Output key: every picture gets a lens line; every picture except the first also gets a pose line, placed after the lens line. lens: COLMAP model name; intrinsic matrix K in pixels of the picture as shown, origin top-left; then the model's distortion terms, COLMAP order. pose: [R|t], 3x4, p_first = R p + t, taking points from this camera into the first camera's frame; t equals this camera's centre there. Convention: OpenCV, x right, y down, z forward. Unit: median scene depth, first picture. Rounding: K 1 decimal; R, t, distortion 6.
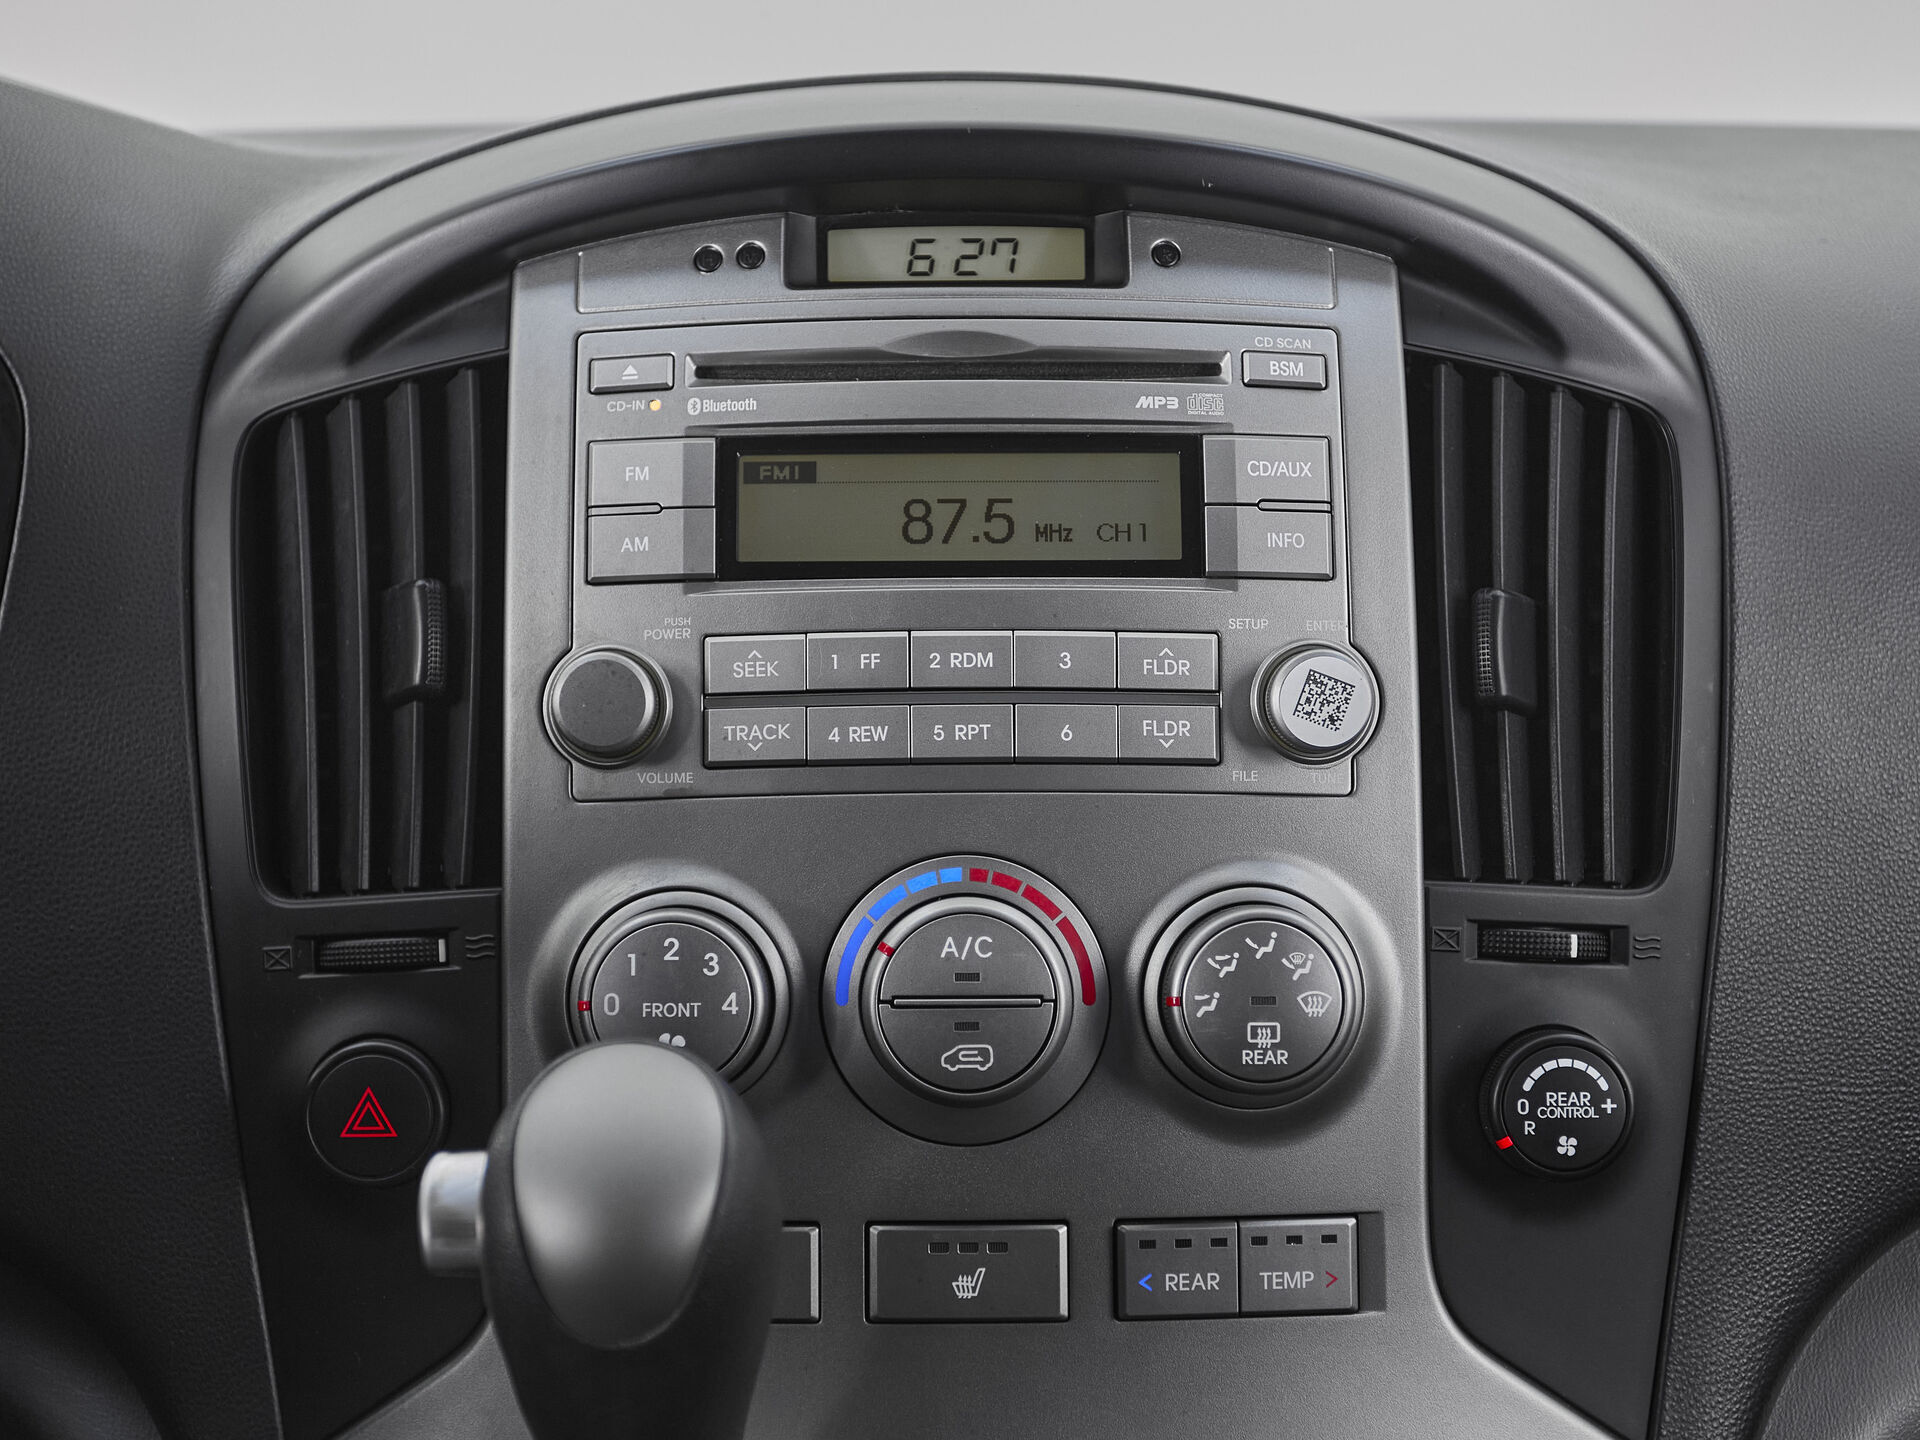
lens RADIAL K [[2561.2, 0, 934.2], [0, 2561.2, 755.6], [0, 0, 1]] dist [0.027445, 0.000000]
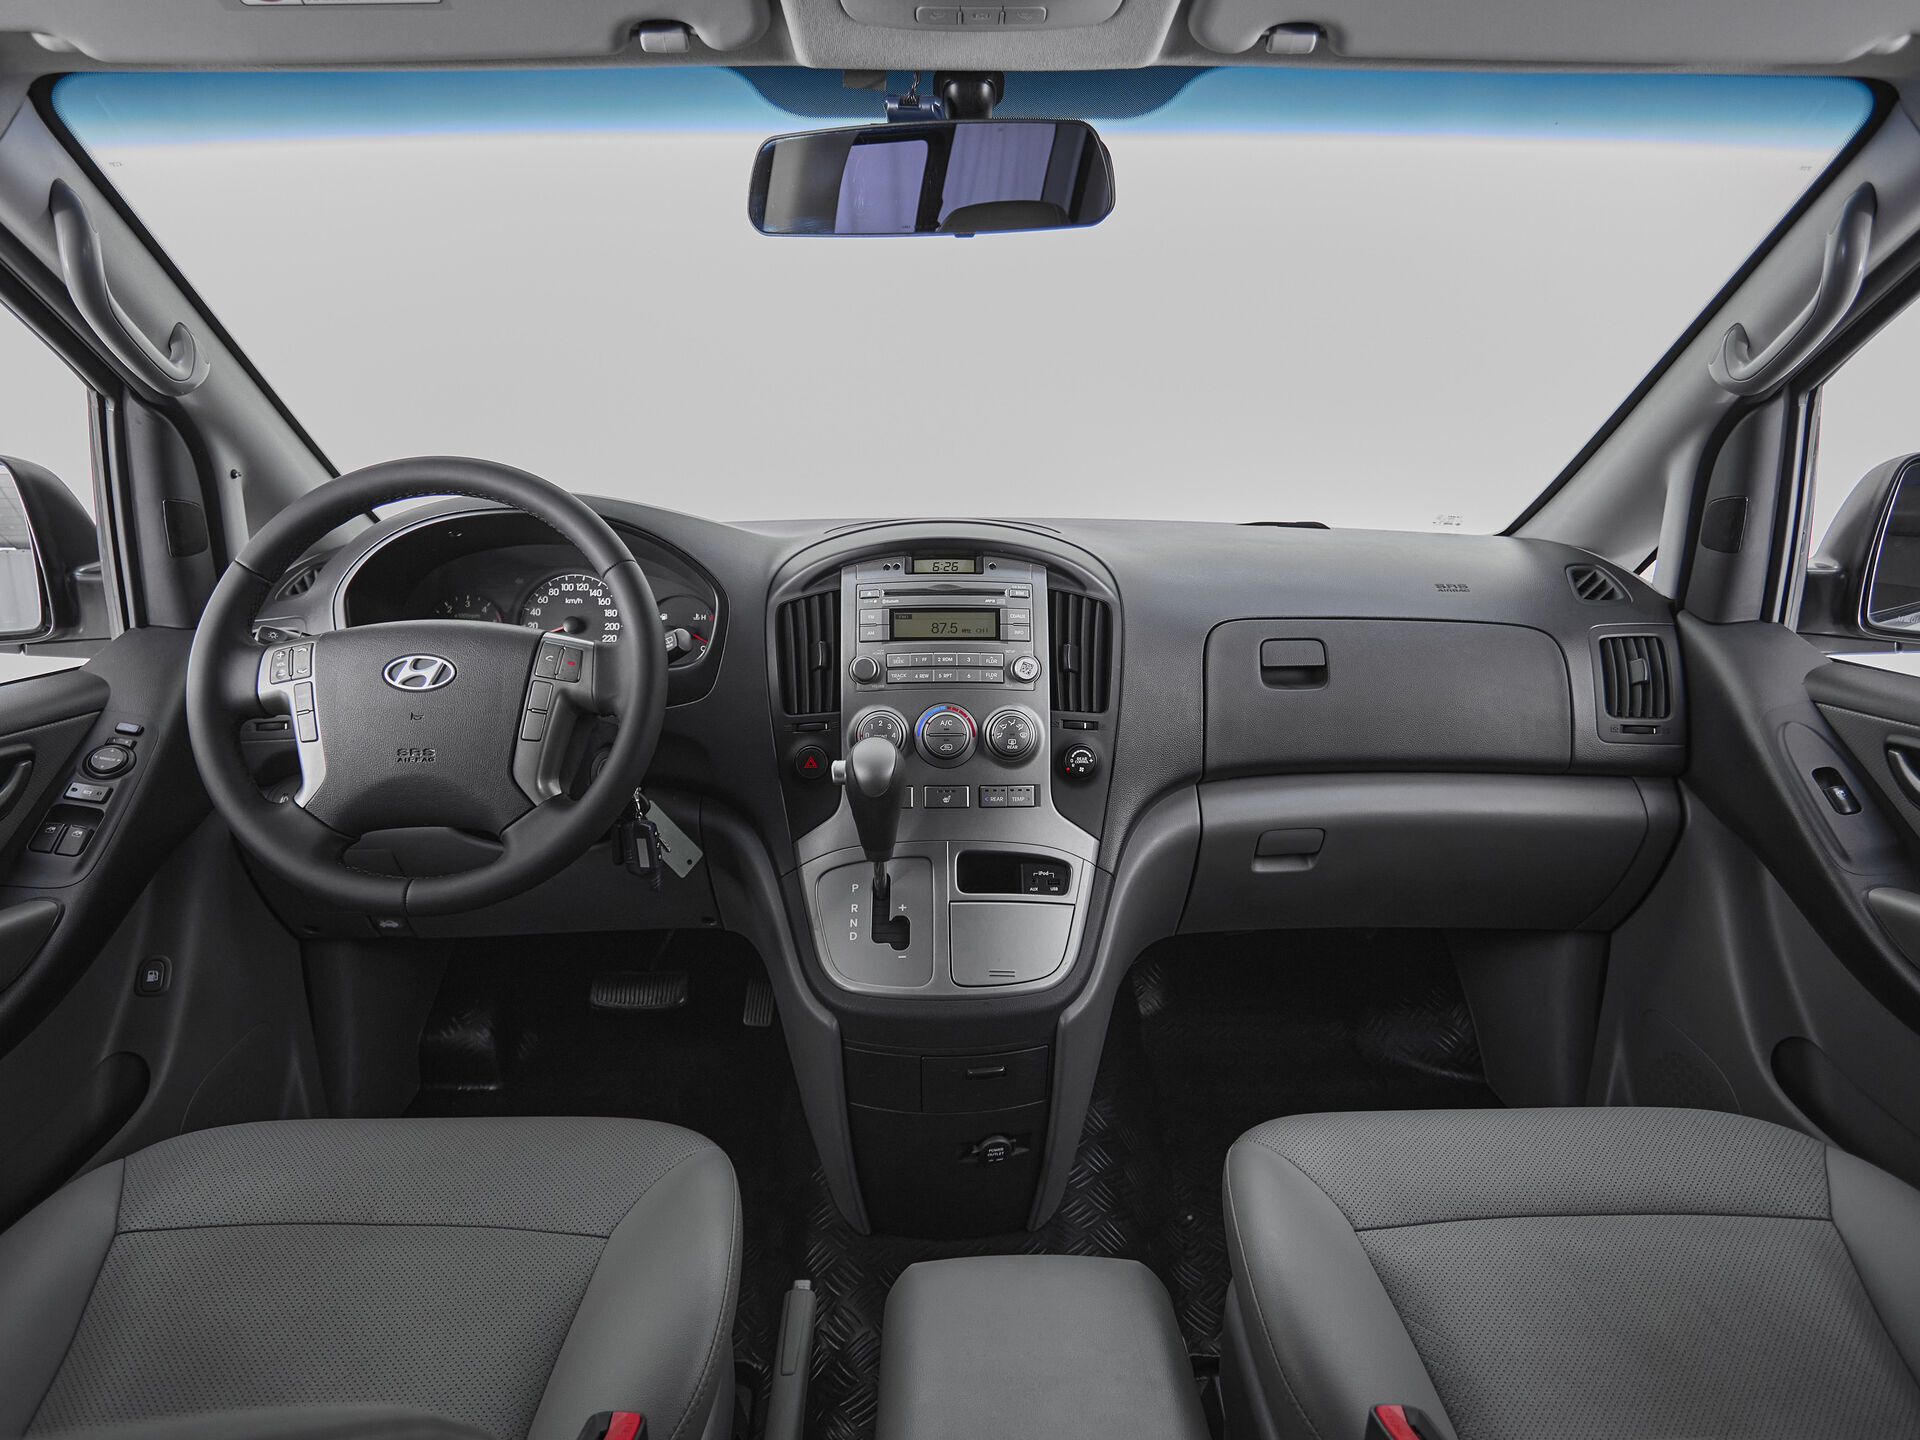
lens RADIAL K [[1085.5, 0, 954.4], [0, 1085.5, 744.4], [0, 0, 1]] dist [-0.020163, 0.006150]
pose [[0.999893, 0.000547, 0.014603, -0.000715], [-0.000764, 0.999889, 0.014903, 0.080144], [-0.014593, -0.014913, 0.999782, -0.860429]]
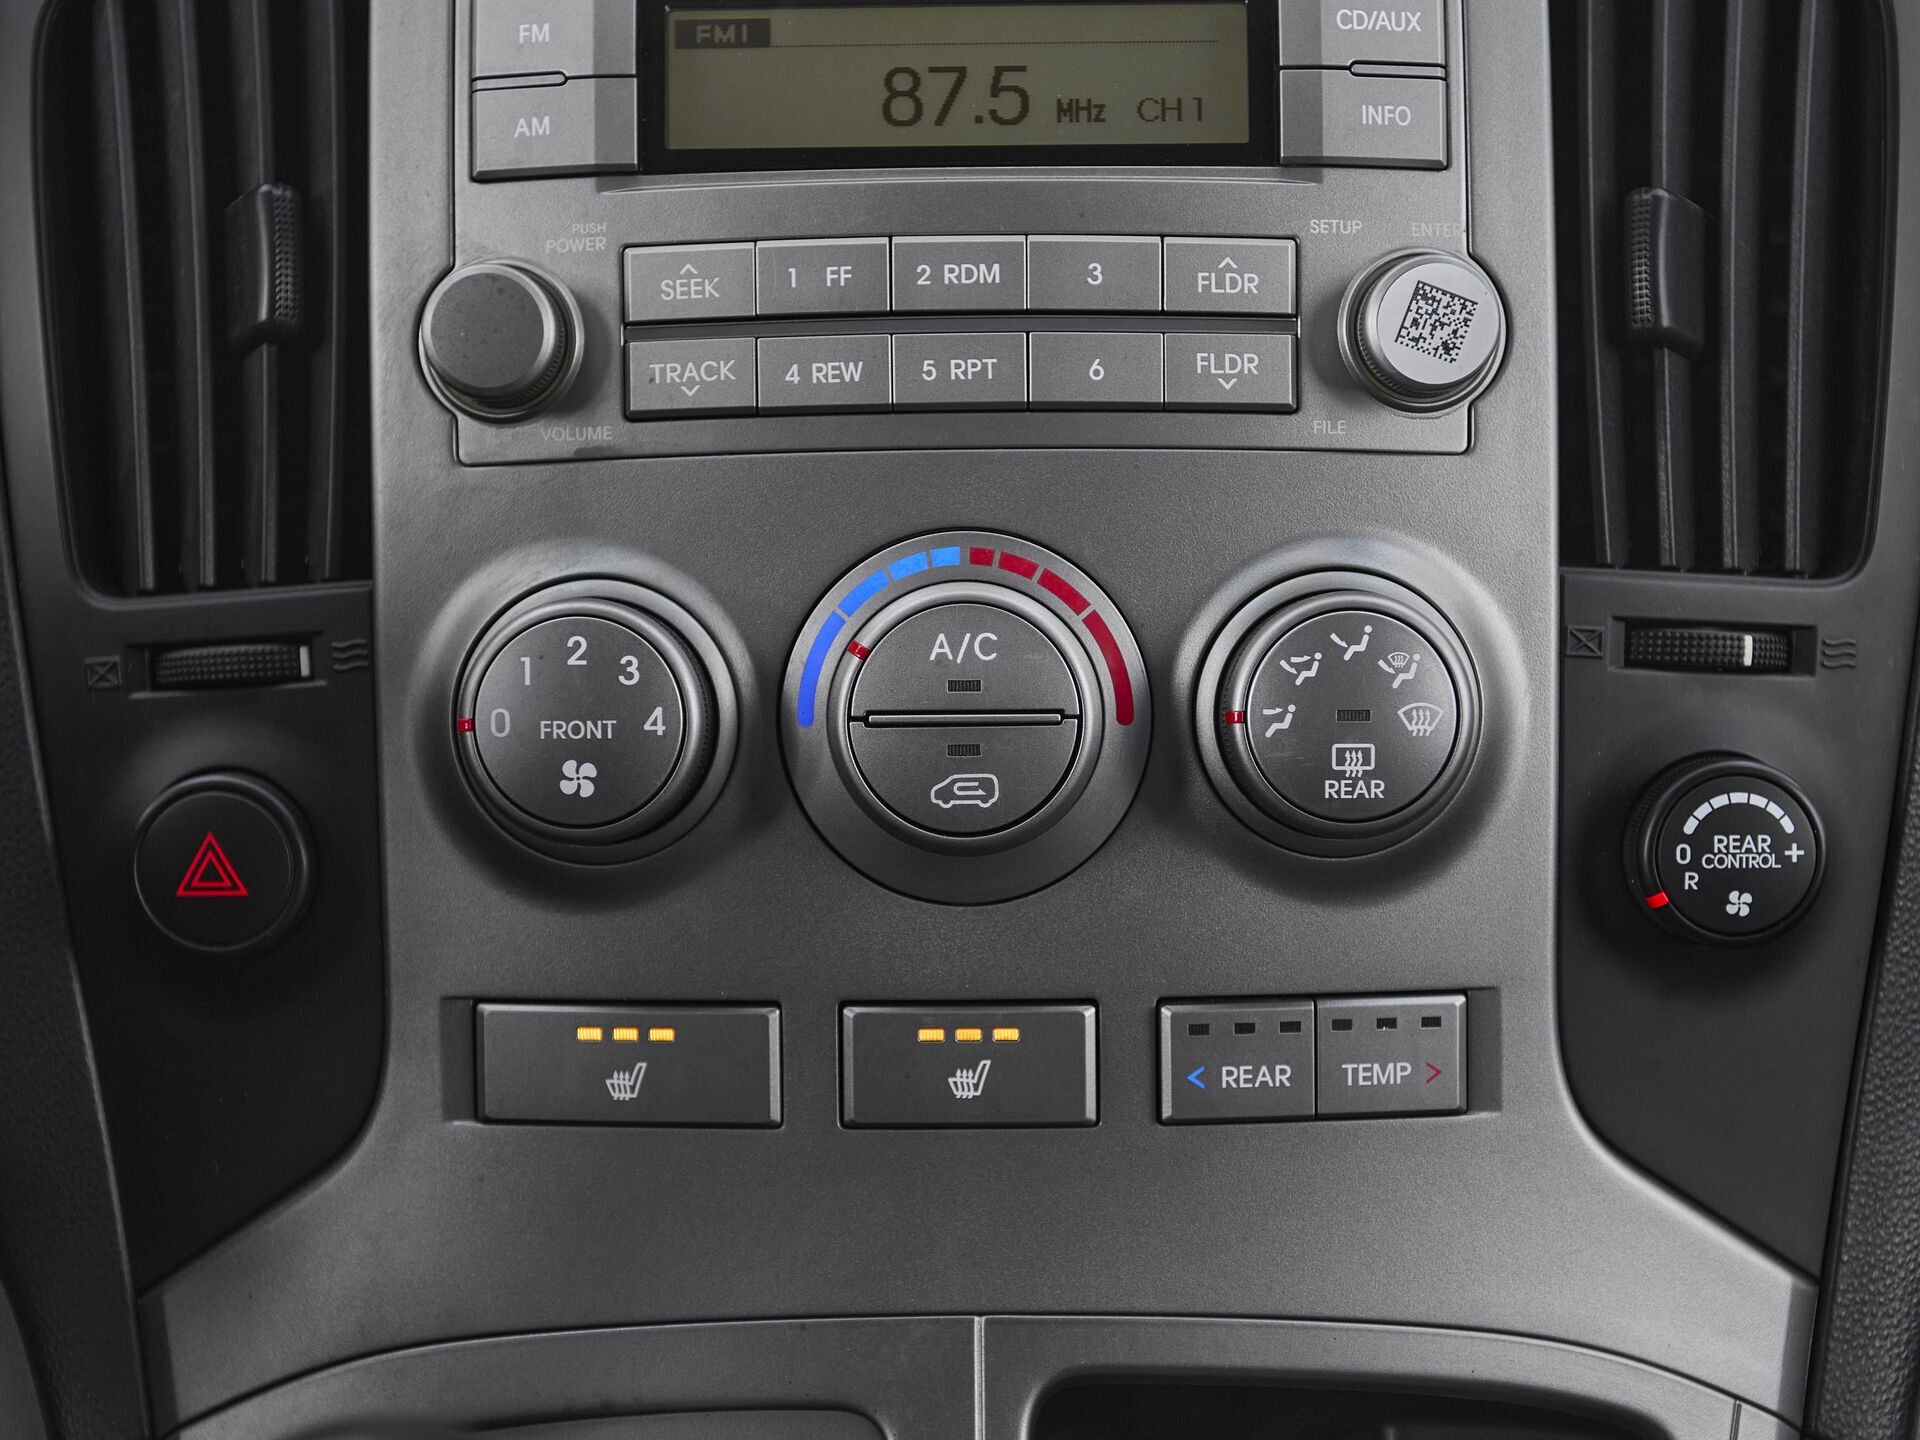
lens RADIAL K [[2302.7, 0, 968.1], [0, 2302.7, 775.4], [0, 0, 1]] dist [0.016613, 0.000000]
pose [[0.999830, -0.002604, -0.018226, 0.025154], [0.004259, 0.995810, 0.091352, 0.047754], [0.017912, -0.091415, 0.995652, 0.298676]]
